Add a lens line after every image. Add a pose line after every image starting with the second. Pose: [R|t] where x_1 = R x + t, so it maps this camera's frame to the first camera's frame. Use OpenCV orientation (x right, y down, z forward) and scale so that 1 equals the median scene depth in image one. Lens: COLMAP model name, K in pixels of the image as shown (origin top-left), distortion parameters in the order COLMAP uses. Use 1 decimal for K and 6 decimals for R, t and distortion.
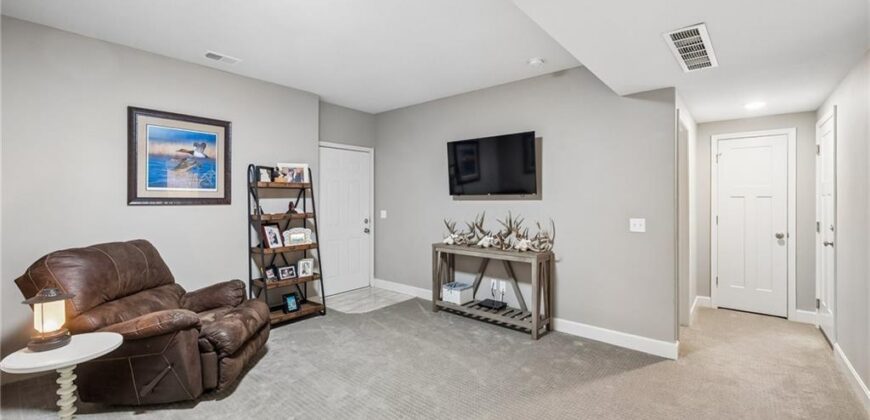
lens RADIAL K [[351.3, 0, 435.0], [0, 351.3, 210.0], [0, 0, 1]] dist [-0.000089, -0.000042]
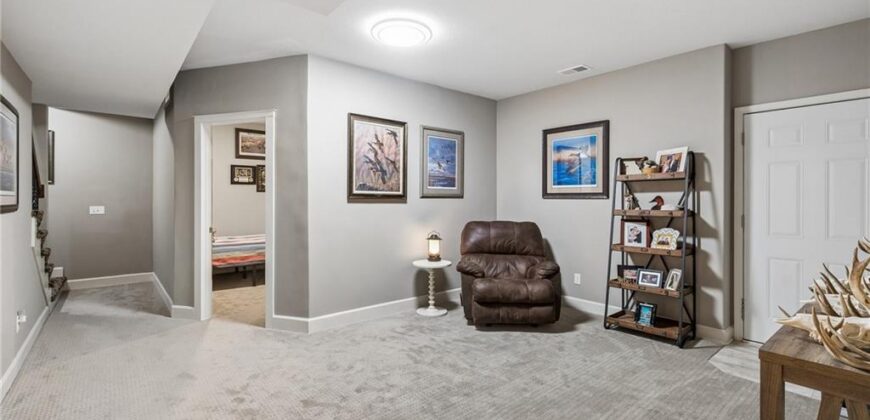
lens RADIAL K [[380.3, 0, 435.0], [0, 380.3, 210.0], [0, 0, 1]] dist [0.001070, 0.000221]
pose [[-0.158118, 0.034952, -0.986801, 0.660447], [-0.021805, 0.999006, 0.038878, -0.016171], [0.987179, 0.027665, -0.157199, 0.715806]]
